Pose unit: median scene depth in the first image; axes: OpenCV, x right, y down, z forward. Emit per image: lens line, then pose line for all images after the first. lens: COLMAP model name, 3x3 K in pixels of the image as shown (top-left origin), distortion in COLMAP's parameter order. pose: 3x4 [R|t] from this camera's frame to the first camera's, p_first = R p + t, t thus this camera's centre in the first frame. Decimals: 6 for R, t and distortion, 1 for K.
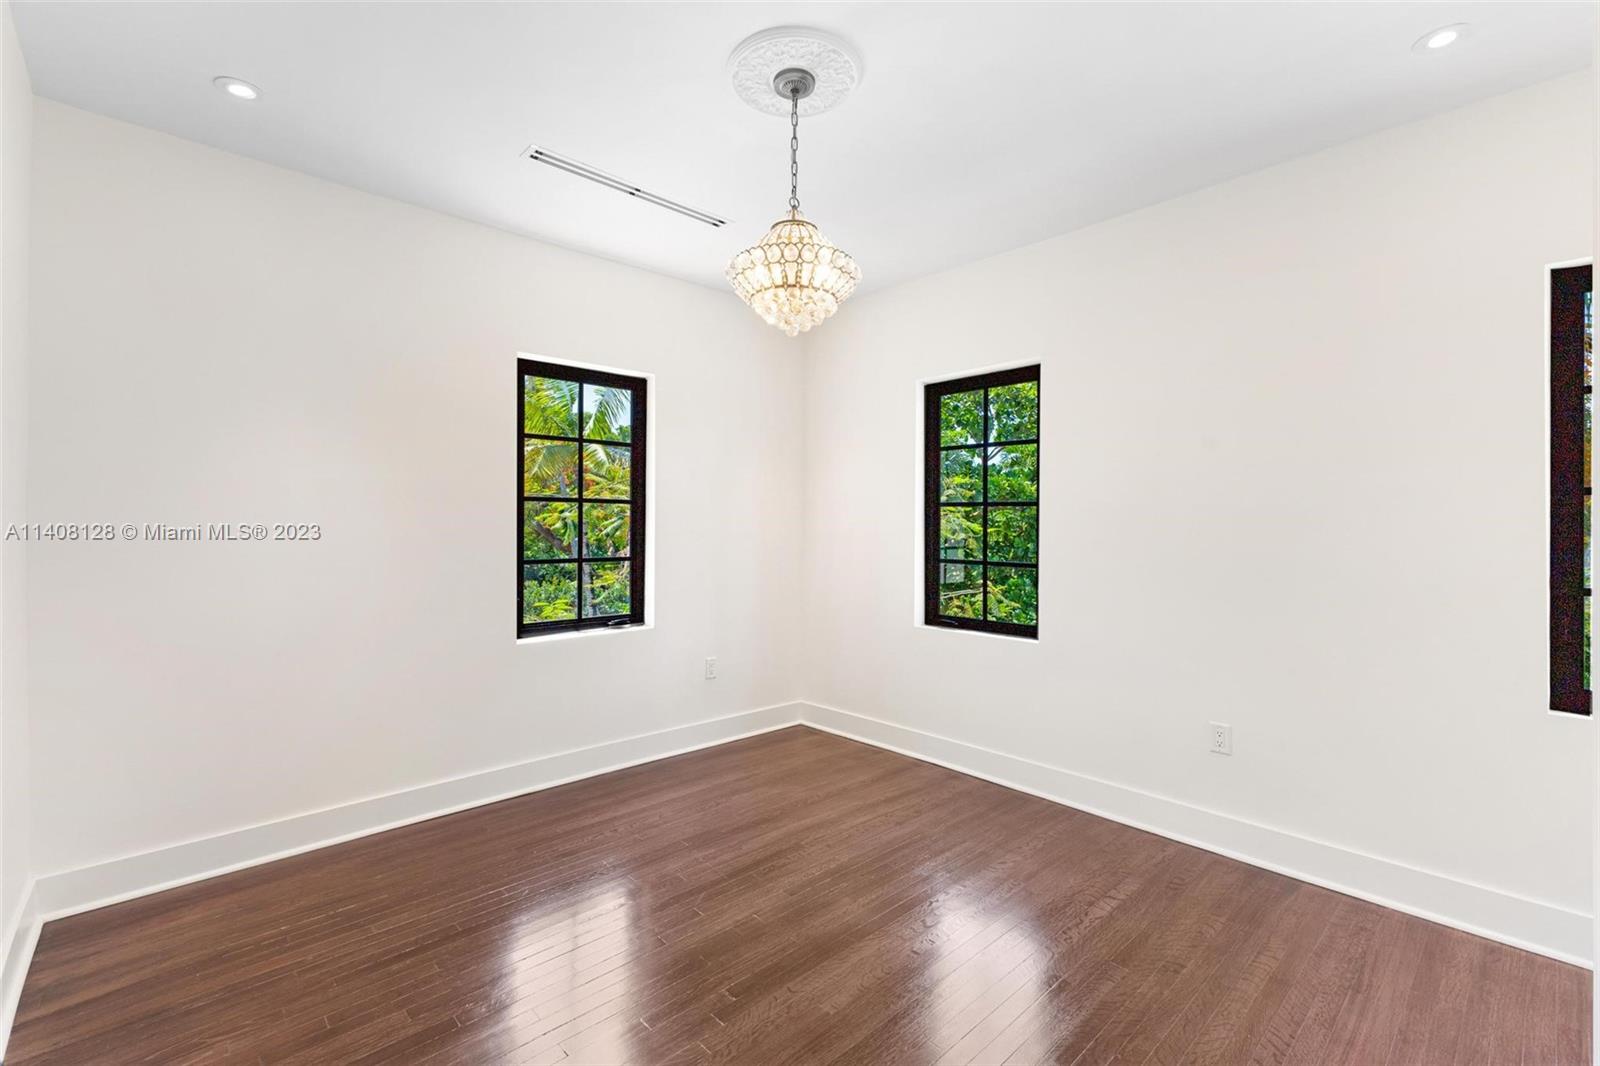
lens RADIAL K [[697.7, 0, 797.4], [0, 697.7, 530.4], [0, 0, 1]] dist [0.013822, -0.003069]
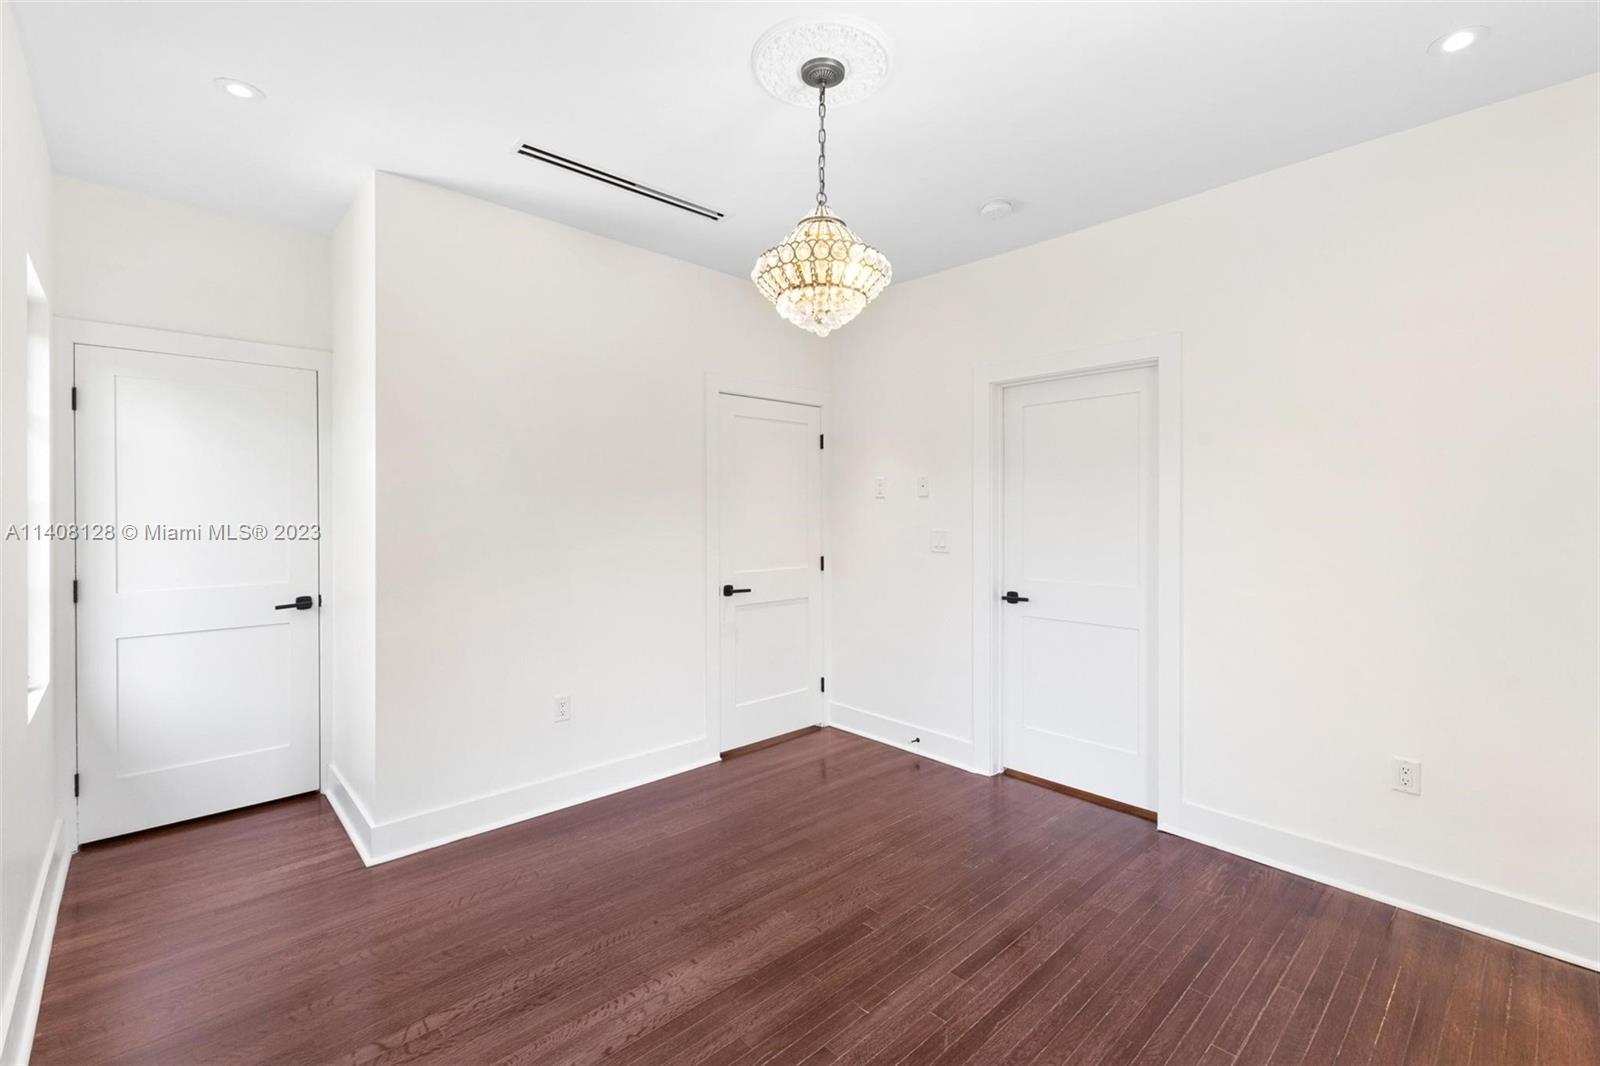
lens RADIAL K [[697.7, 0, 799.6], [0, 697.7, 525.7], [0, 0, 1]] dist [0.013822, -0.003069]
pose [[-0.999973, -0.005765, -0.004455, 0.027114], [-0.005844, 0.999821, 0.018008, -0.035582], [0.004351, 0.018033, -0.999828, 1.978082]]
